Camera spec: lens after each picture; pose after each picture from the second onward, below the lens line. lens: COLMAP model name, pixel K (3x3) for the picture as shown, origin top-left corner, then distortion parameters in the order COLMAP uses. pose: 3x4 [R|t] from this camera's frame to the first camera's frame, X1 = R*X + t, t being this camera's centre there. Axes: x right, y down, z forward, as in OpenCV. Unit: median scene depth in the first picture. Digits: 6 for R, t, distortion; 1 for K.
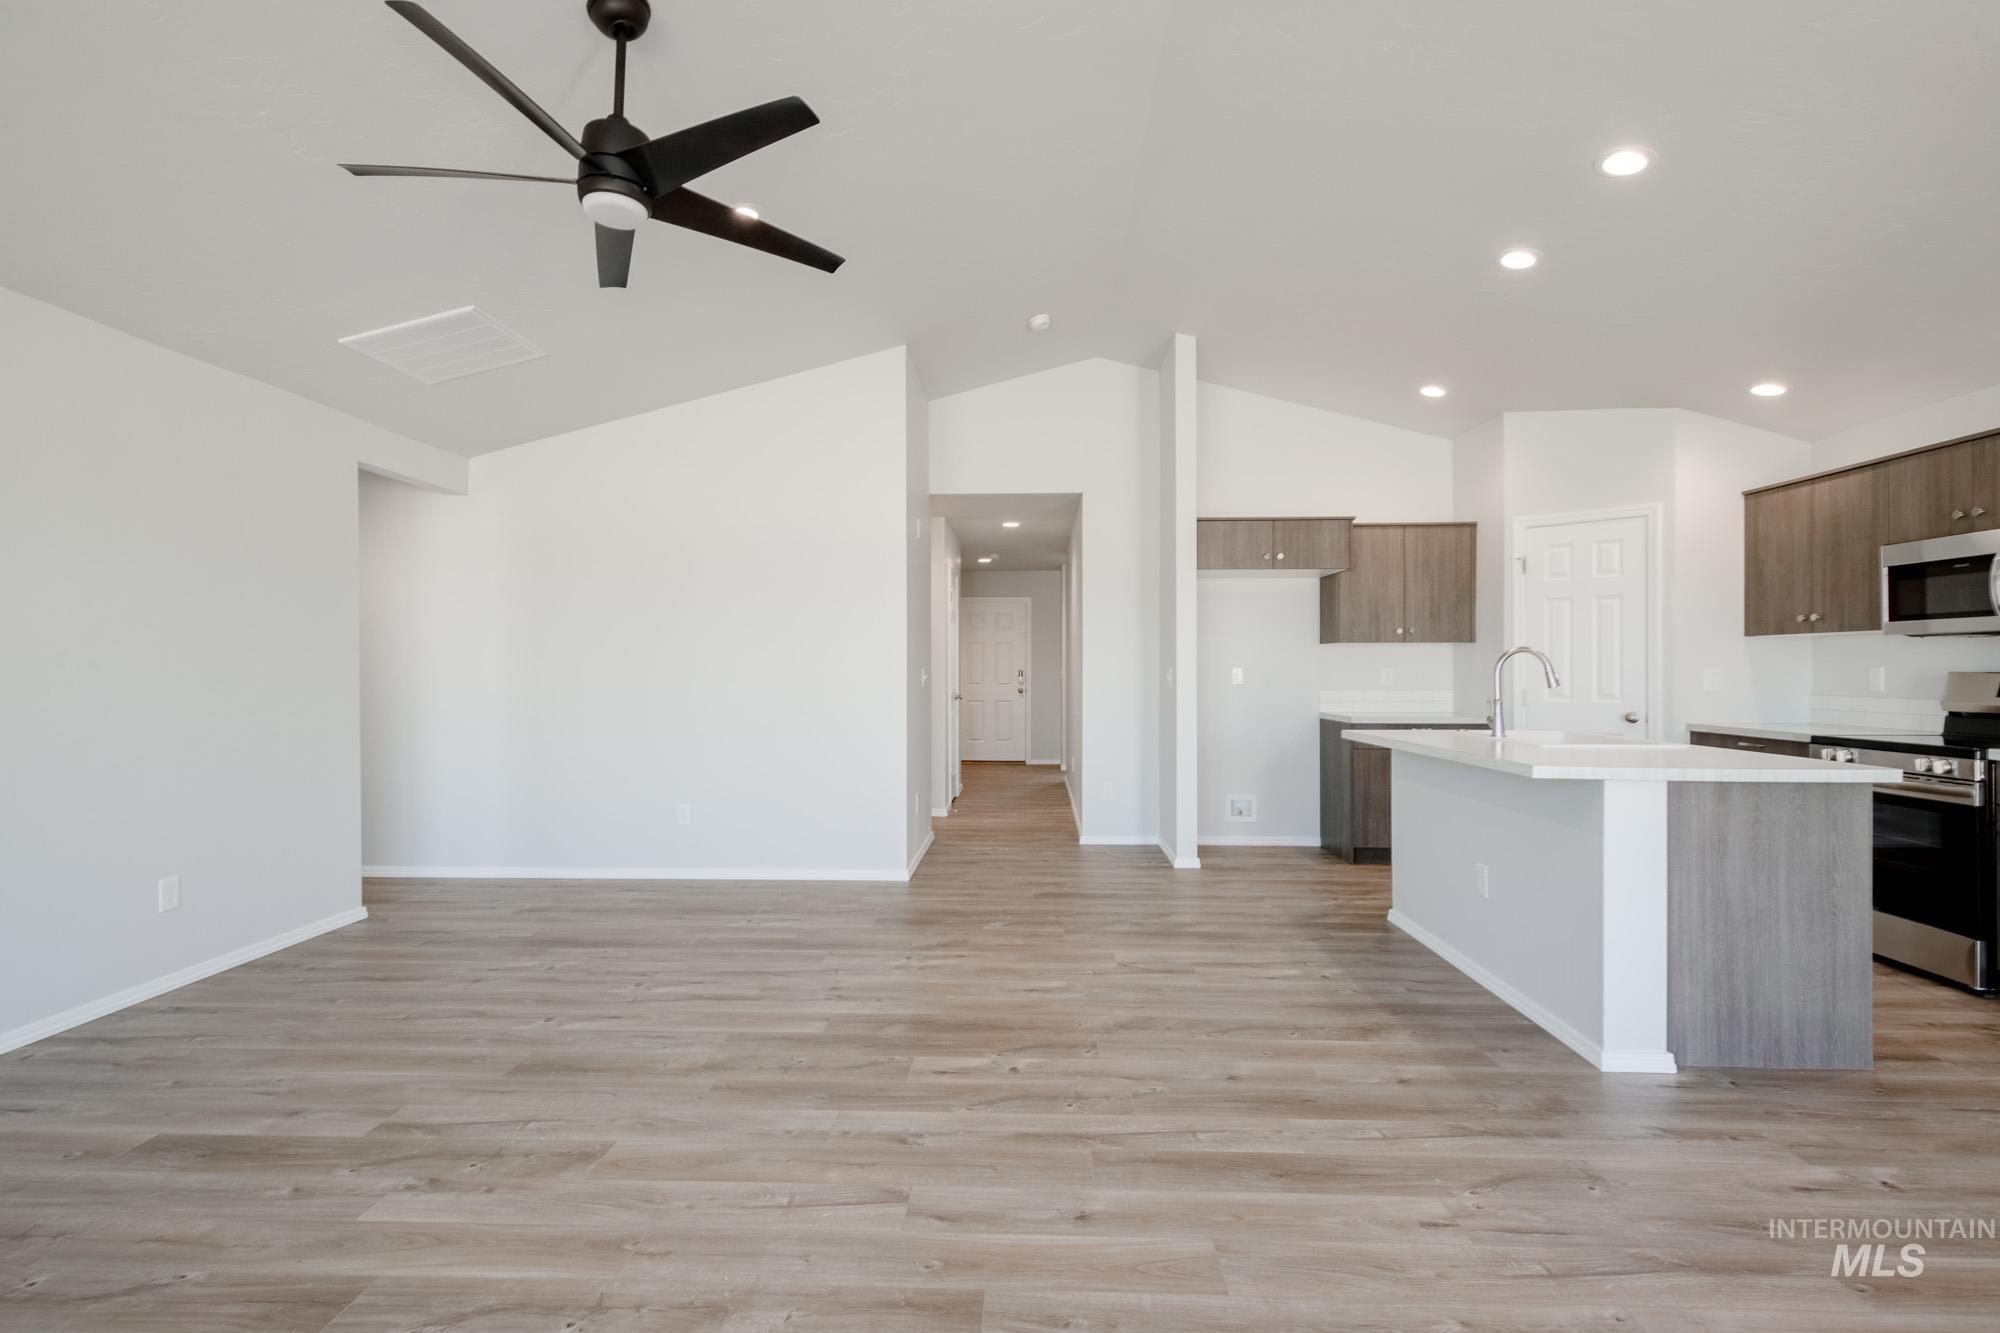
lens RADIAL K [[968.8, 0, 1000.0], [0, 968.8, 666.5], [0, 0, 1]] dist [0.002131, -0.006633]
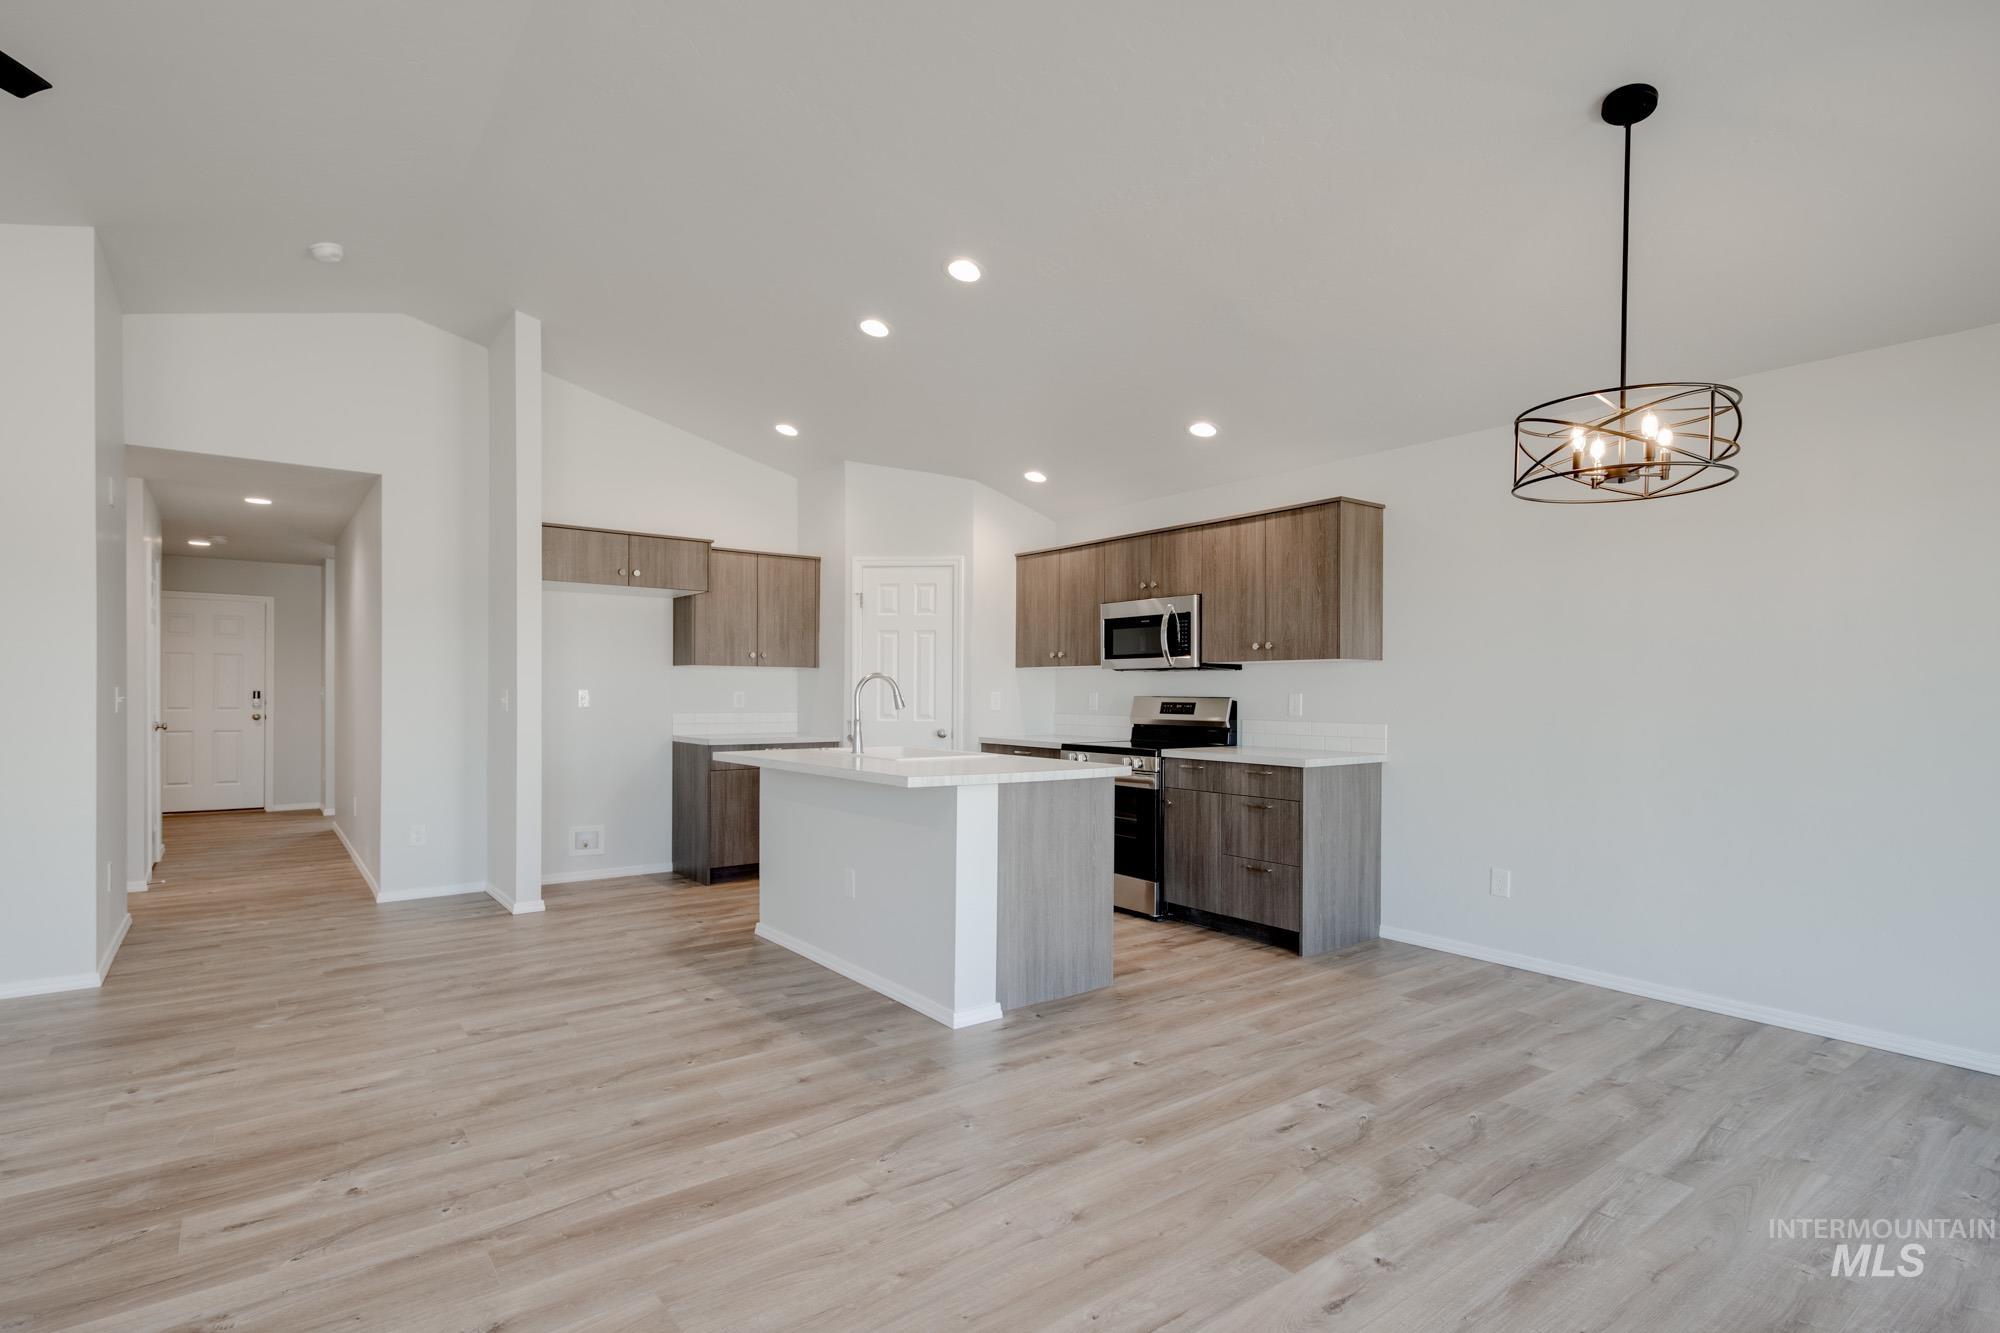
lens RADIAL K [[971.5, 0, 1039.1], [0, 971.5, 698.5], [0, 0, 1]] dist [0.002602, -0.006620]
pose [[0.751846, 0.000771, 0.659338, -0.057221], [-0.007518, 0.999944, 0.007403, -0.000242], [-0.659295, -0.010523, 0.751810, 0.020050]]
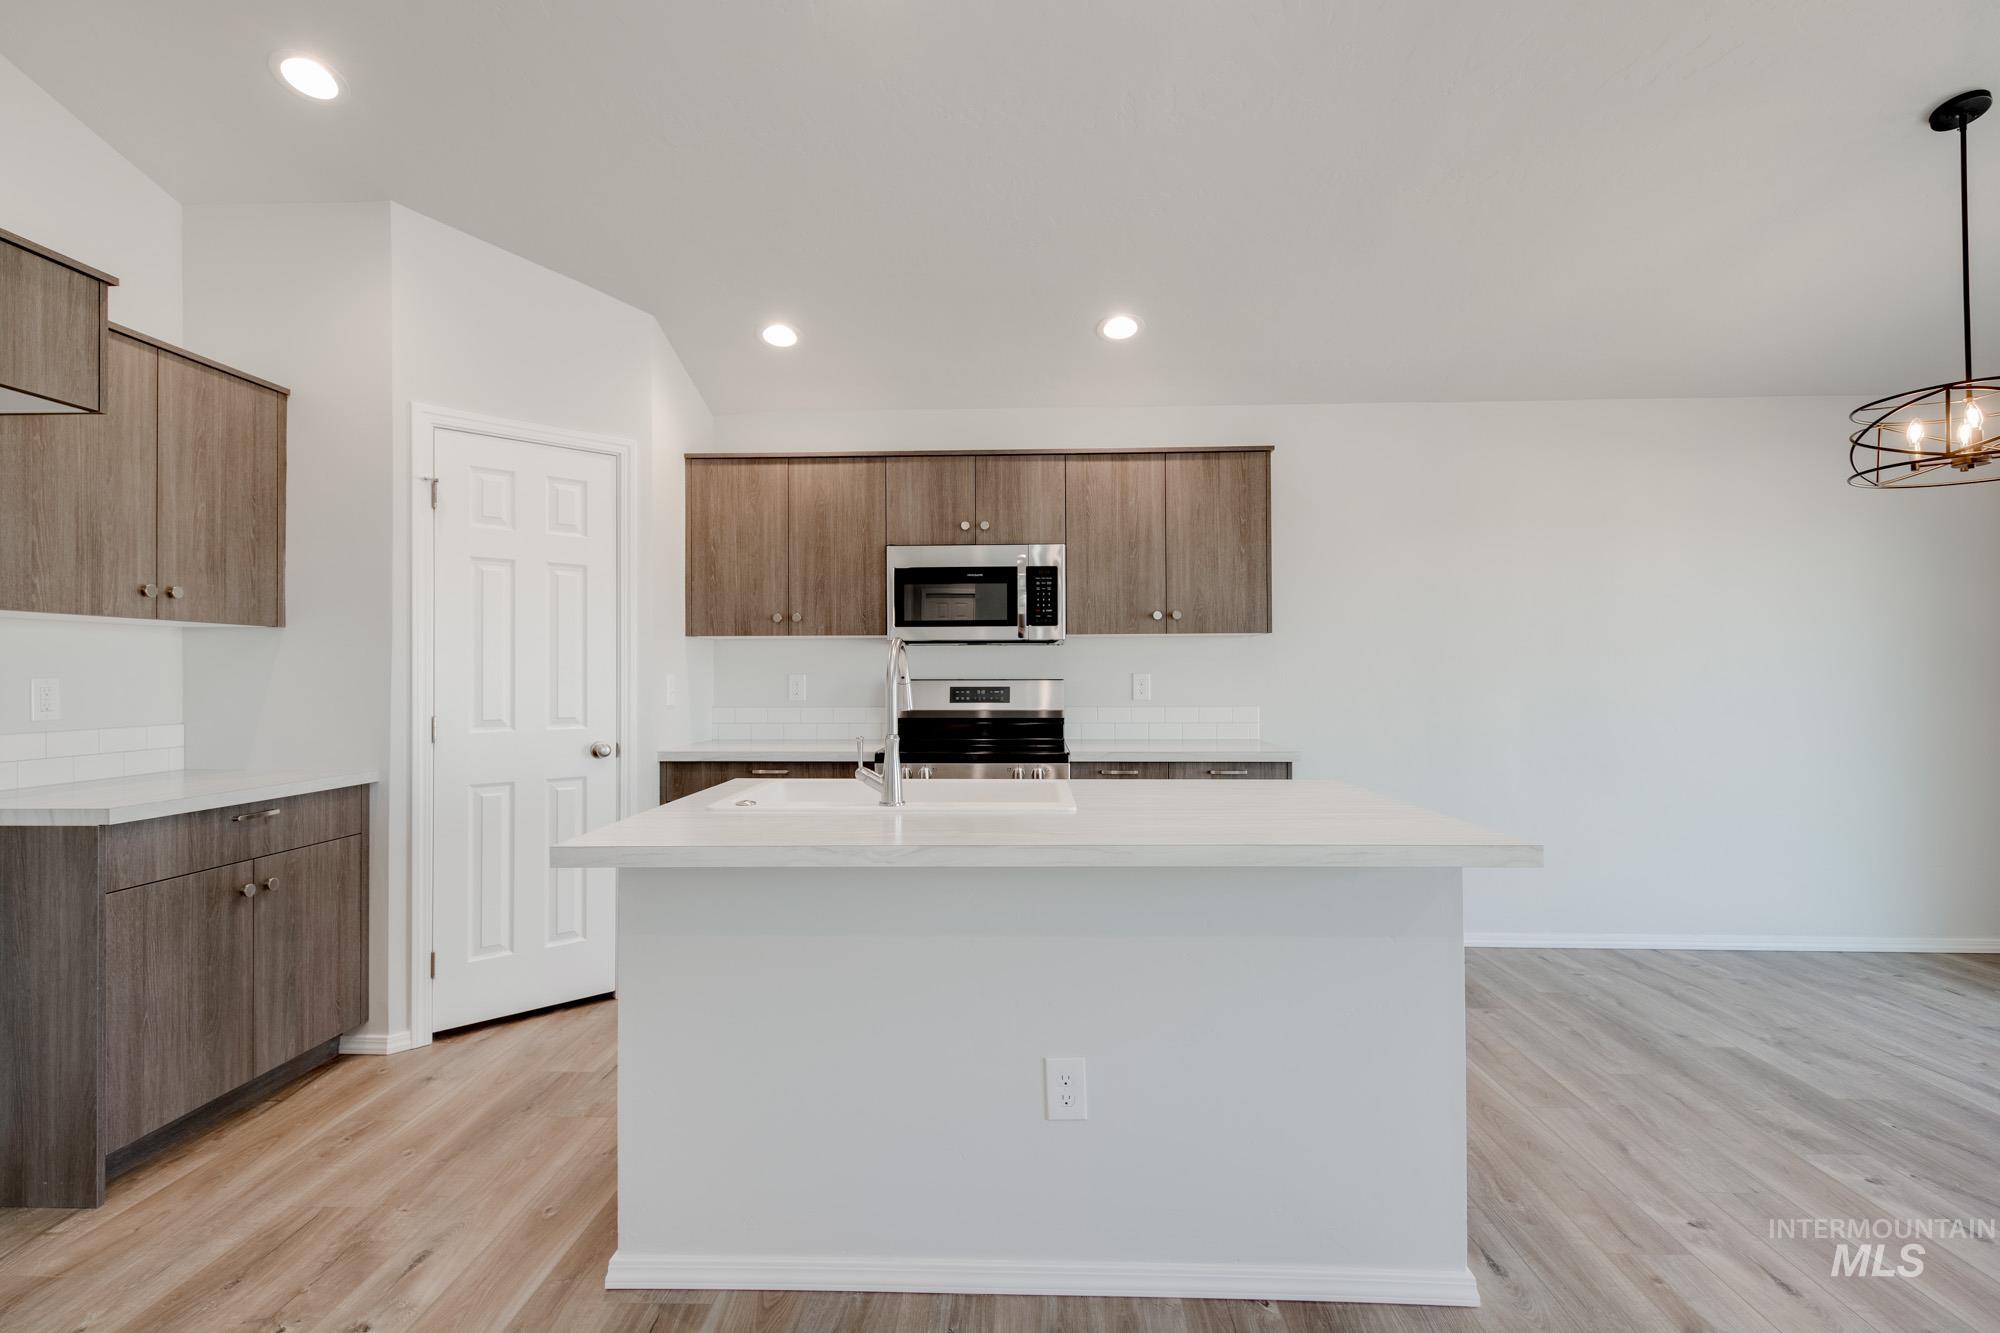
lens RADIAL K [[939.0, 0, 1000.0], [0, 939.0, 666.5], [0, 0, 1]] dist [0.020062, -0.011073]
pose [[0.001297, 0.007705, 0.999969, -0.003250], [0.001377, 0.999969, -0.007707, 0.000223], [-0.999998, 0.001387, 0.001287, 0.832780]]
